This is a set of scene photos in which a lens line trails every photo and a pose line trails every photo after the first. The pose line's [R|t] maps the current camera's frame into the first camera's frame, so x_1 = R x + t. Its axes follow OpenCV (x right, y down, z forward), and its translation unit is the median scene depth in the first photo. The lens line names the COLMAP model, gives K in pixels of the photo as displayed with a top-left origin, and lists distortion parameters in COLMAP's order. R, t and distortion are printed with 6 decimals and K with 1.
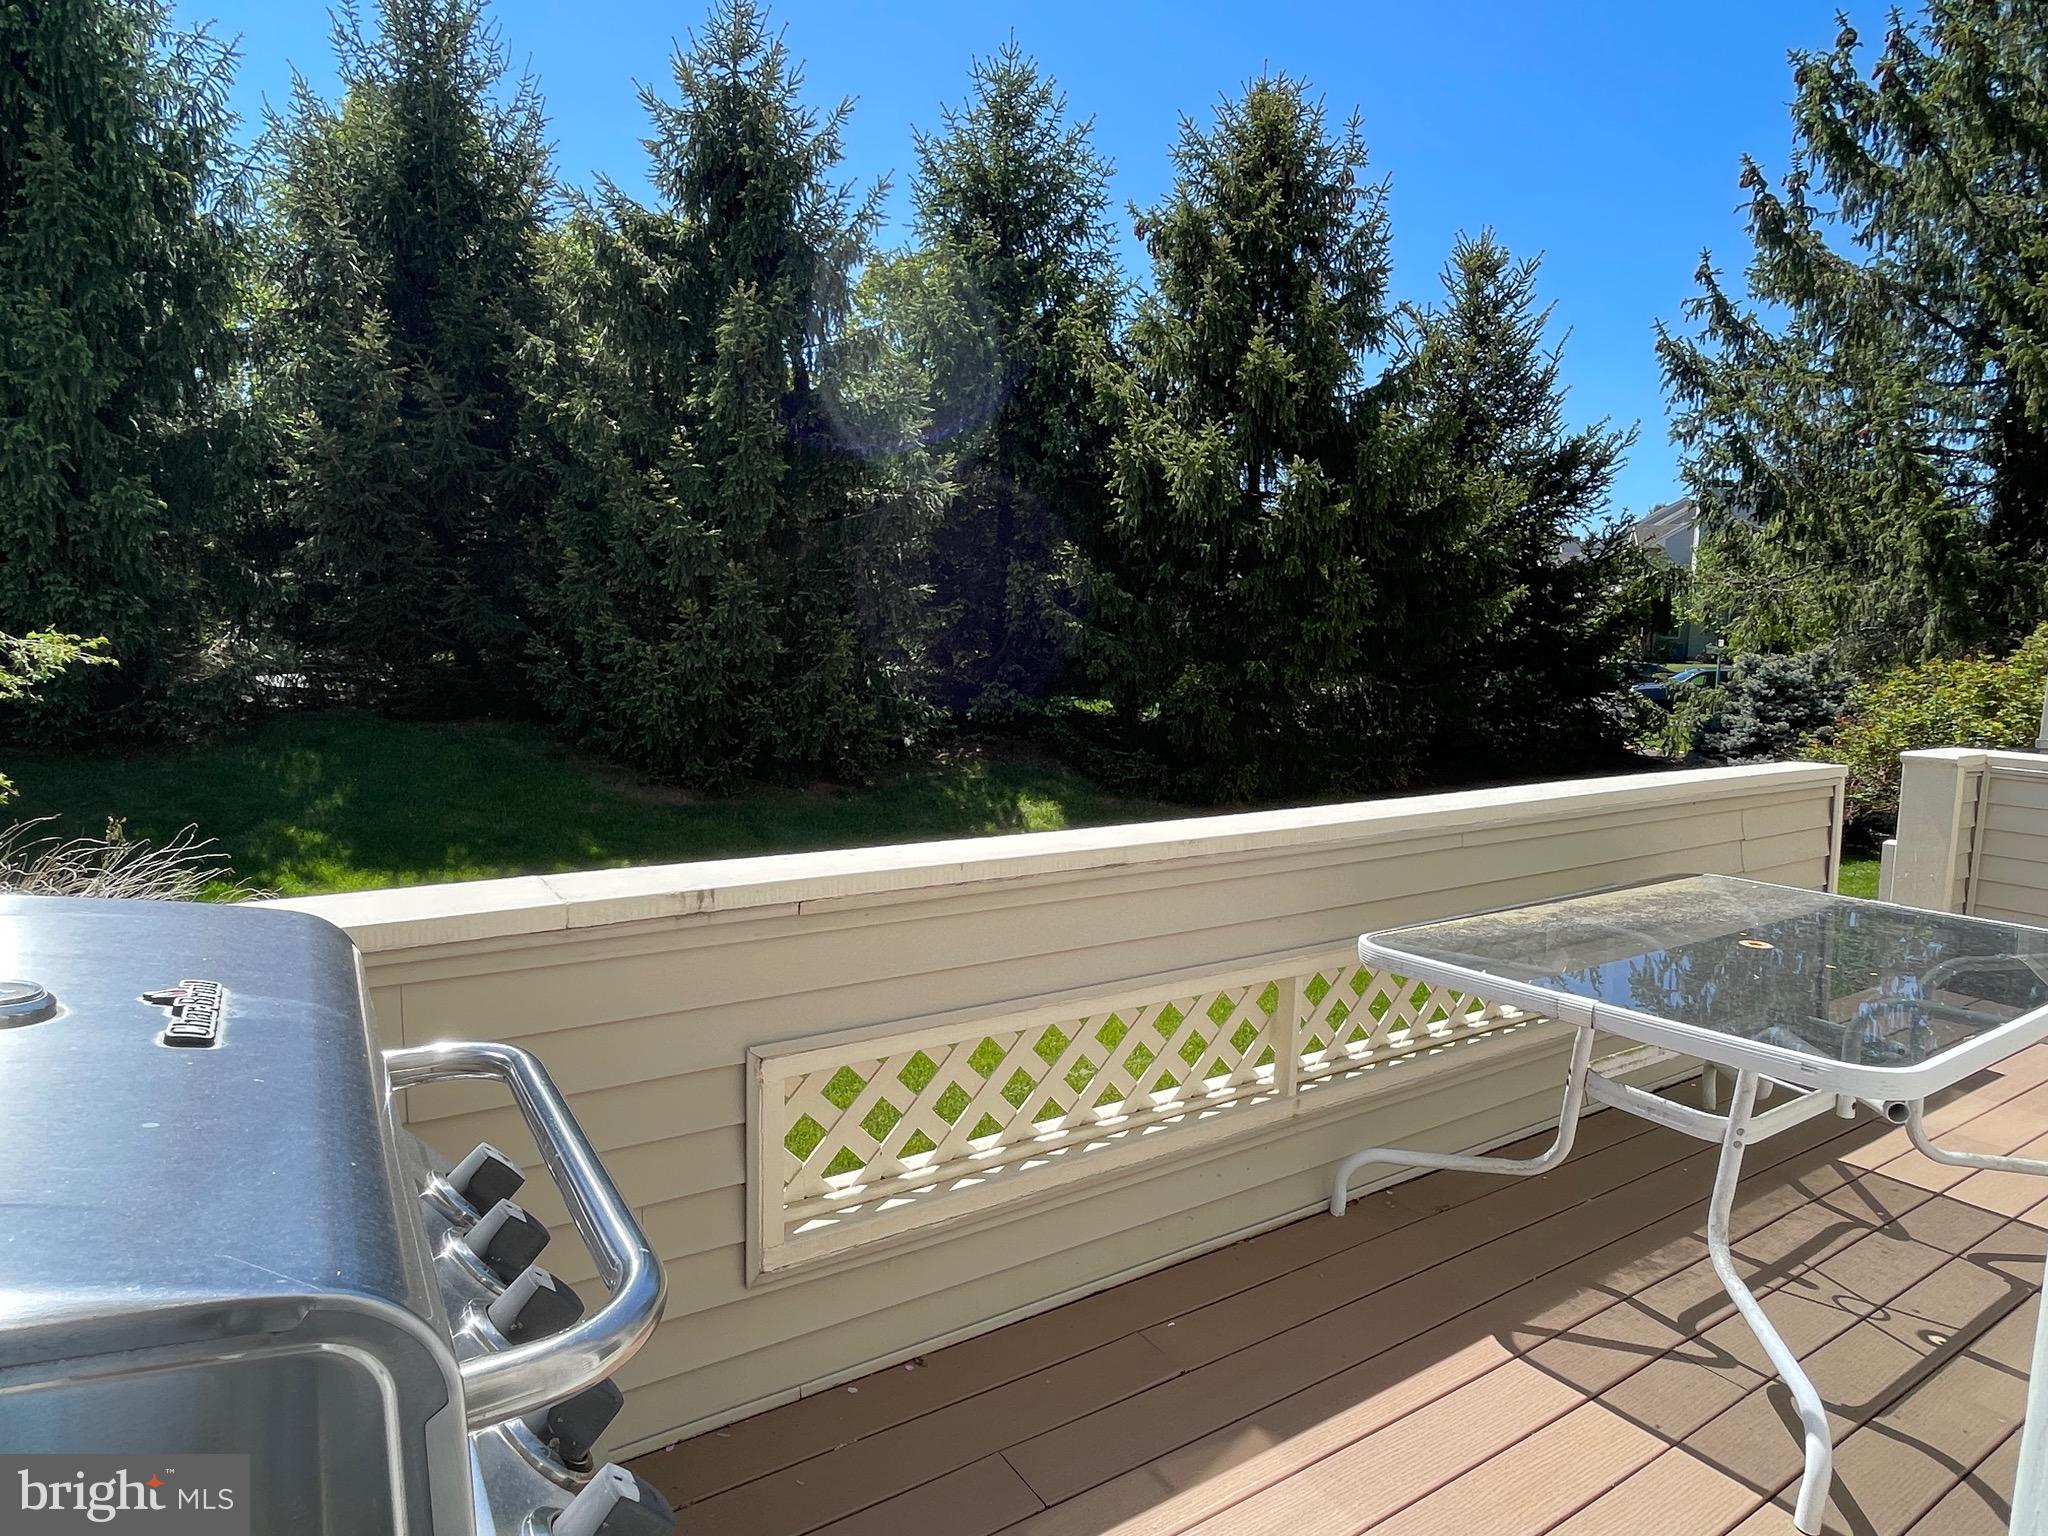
lens RADIAL K [[1149.6, 0, 1024.0], [0, 1149.6, 768.0], [0, 0, 1]] dist [0.000368, 0.000622]
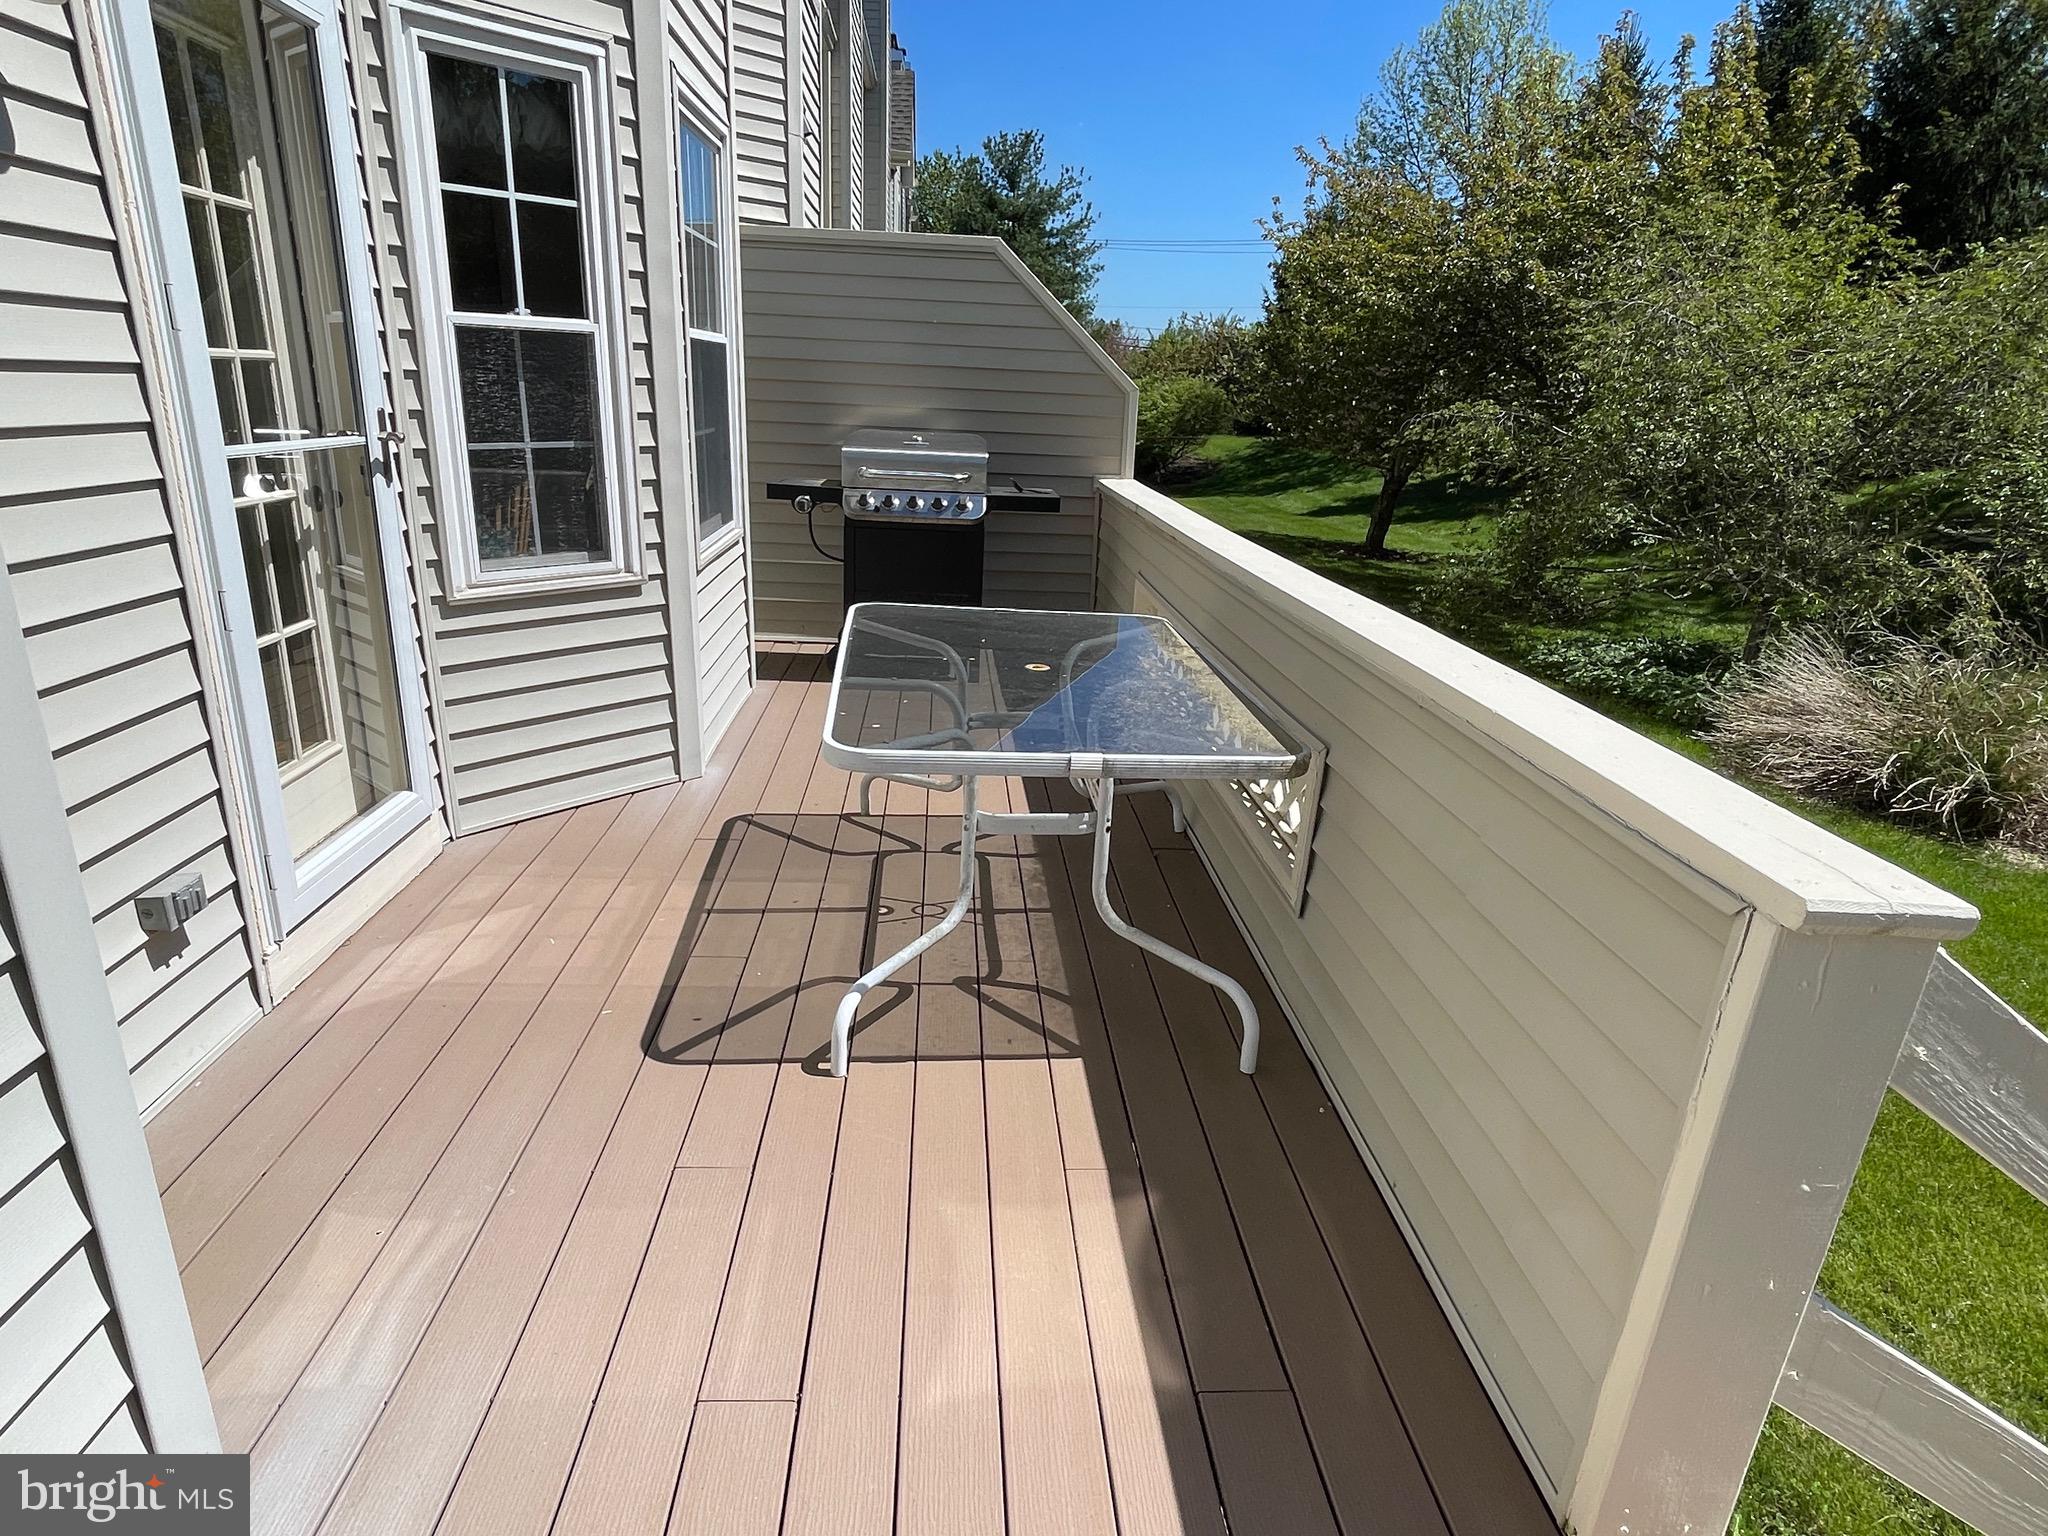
lens RADIAL K [[1149.6, 0, 1024.0], [0, 1149.6, 768.0], [0, 0, 1]] dist [0.000368, 0.000622]
pose [[-0.480112, 0.248458, -0.841286, 1.575875], [-0.138395, 0.925585, 0.352334, -0.163441], [0.866221, 0.285589, -0.409999, 1.423798]]
